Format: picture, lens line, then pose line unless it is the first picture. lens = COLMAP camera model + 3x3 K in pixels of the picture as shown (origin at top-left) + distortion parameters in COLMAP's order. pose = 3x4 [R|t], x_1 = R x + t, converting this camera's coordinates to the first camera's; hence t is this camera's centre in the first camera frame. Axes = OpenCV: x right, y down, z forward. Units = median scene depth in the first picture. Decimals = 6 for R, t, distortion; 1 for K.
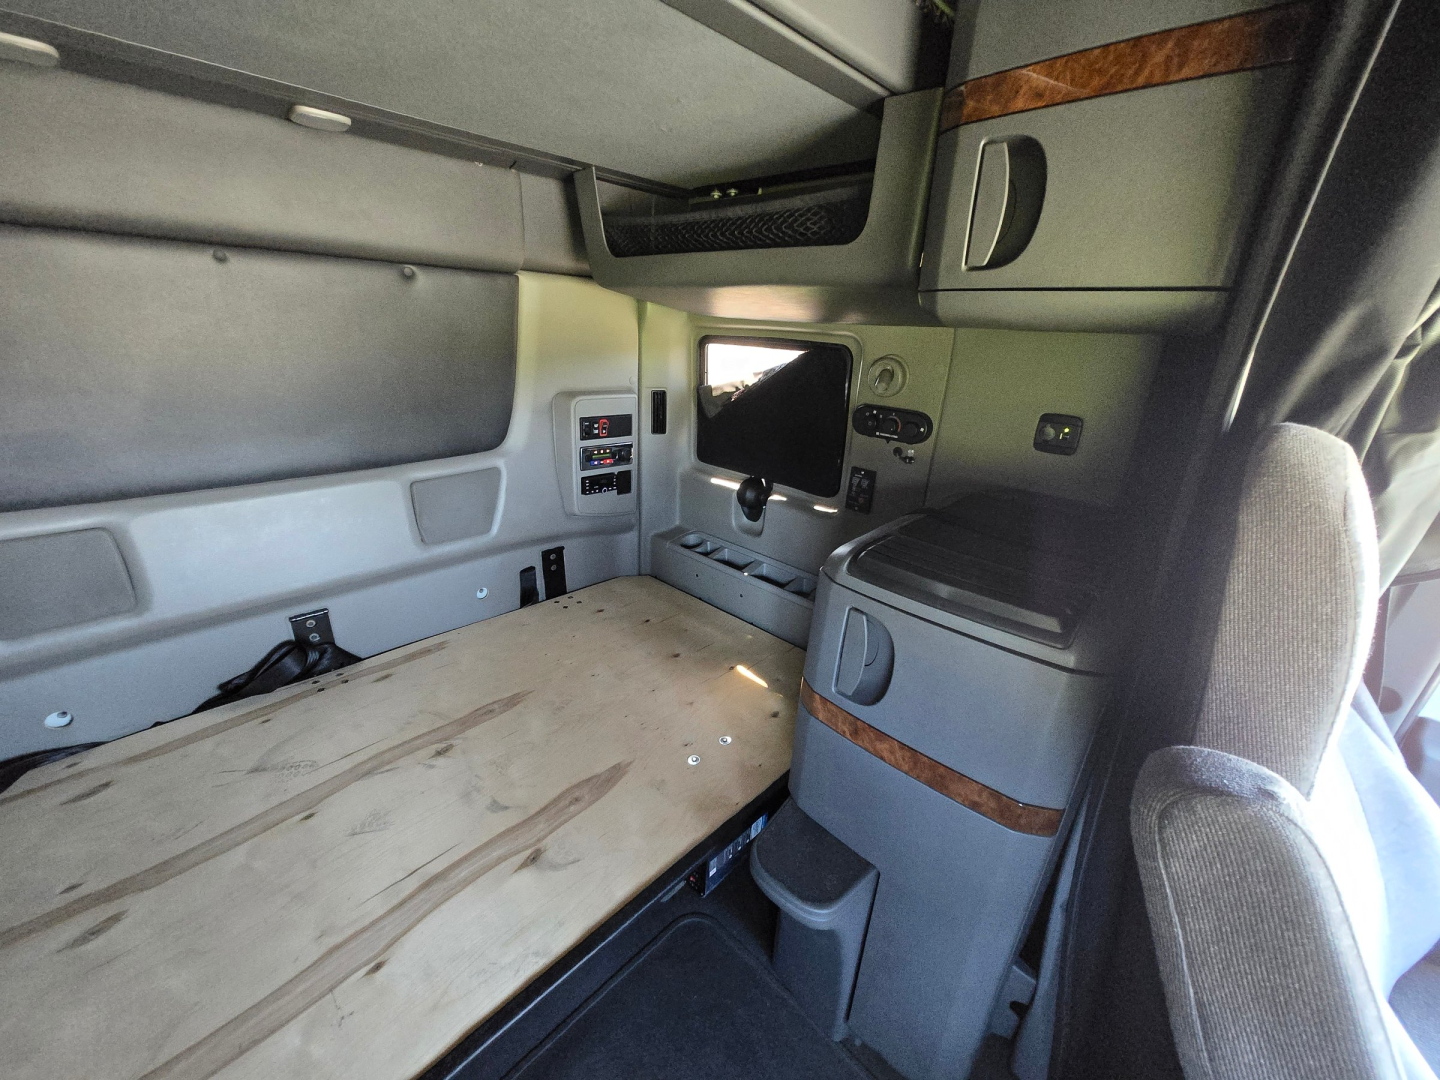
lens RADIAL K [[568.0, 0, 719.0], [0, 568.0, 544.3], [0, 0, 1]] dist [0.001996, 0.000446]
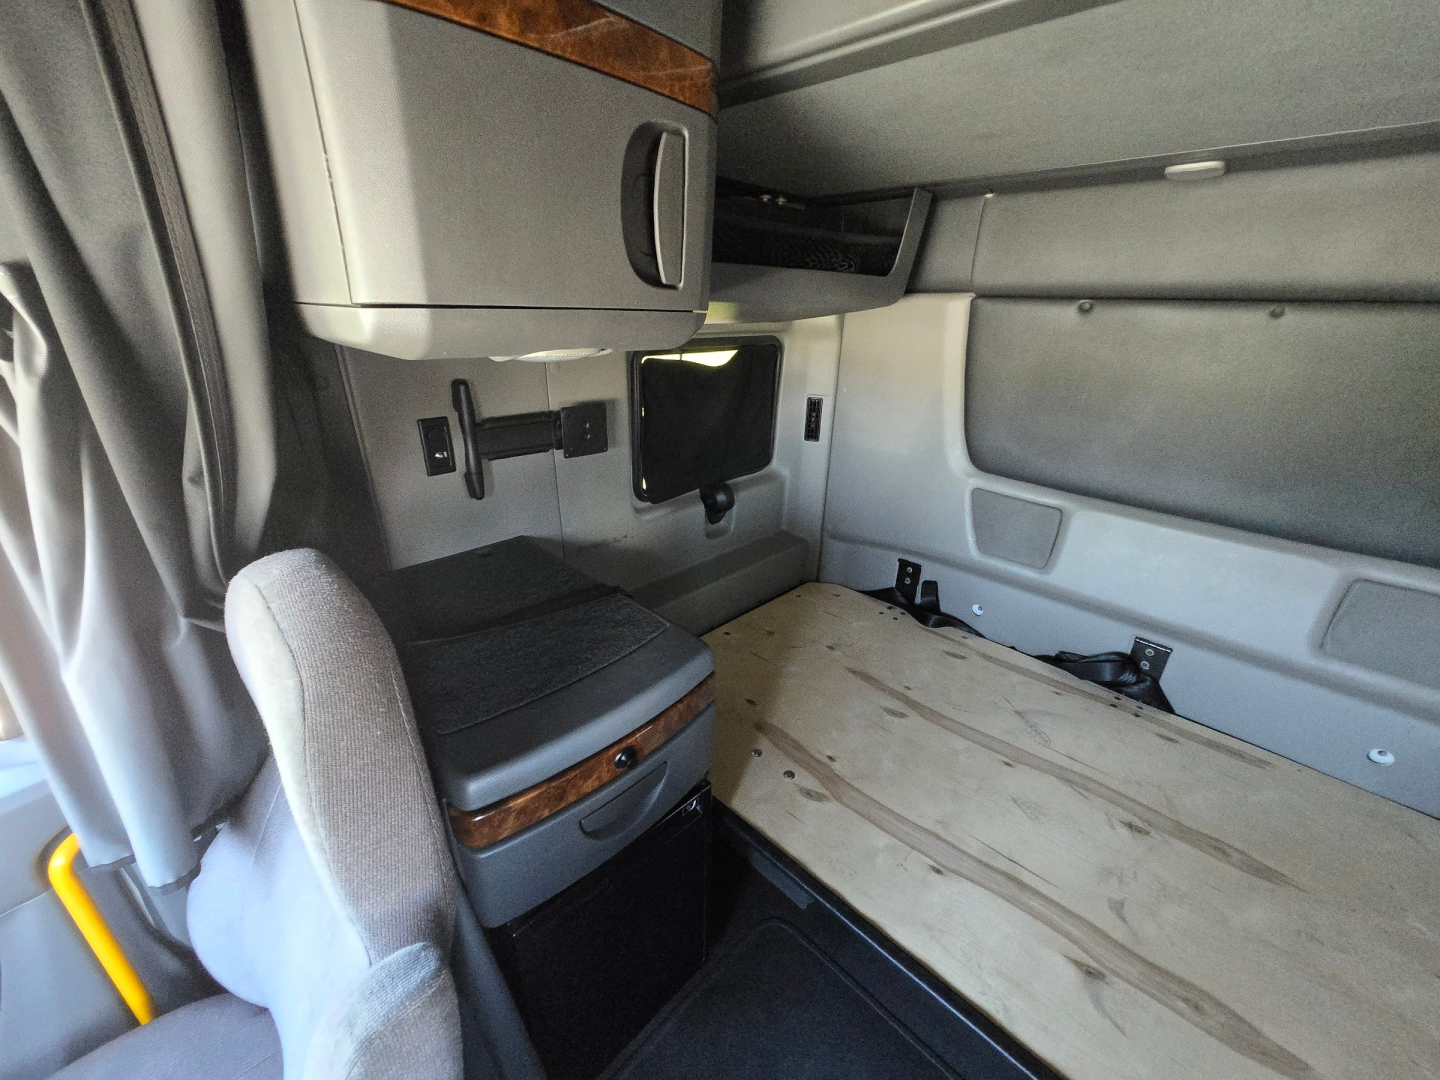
lens RADIAL K [[568.0, 0, 718.4], [0, 568.0, 541.2], [0, 0, 1]] dist [0.001996, 0.000446]
pose [[-0.017857, 0.343856, -0.938853, 0.254924], [-0.382910, 0.865061, 0.324113, -0.089137], [0.923613, 0.365283, 0.116219, 0.090288]]
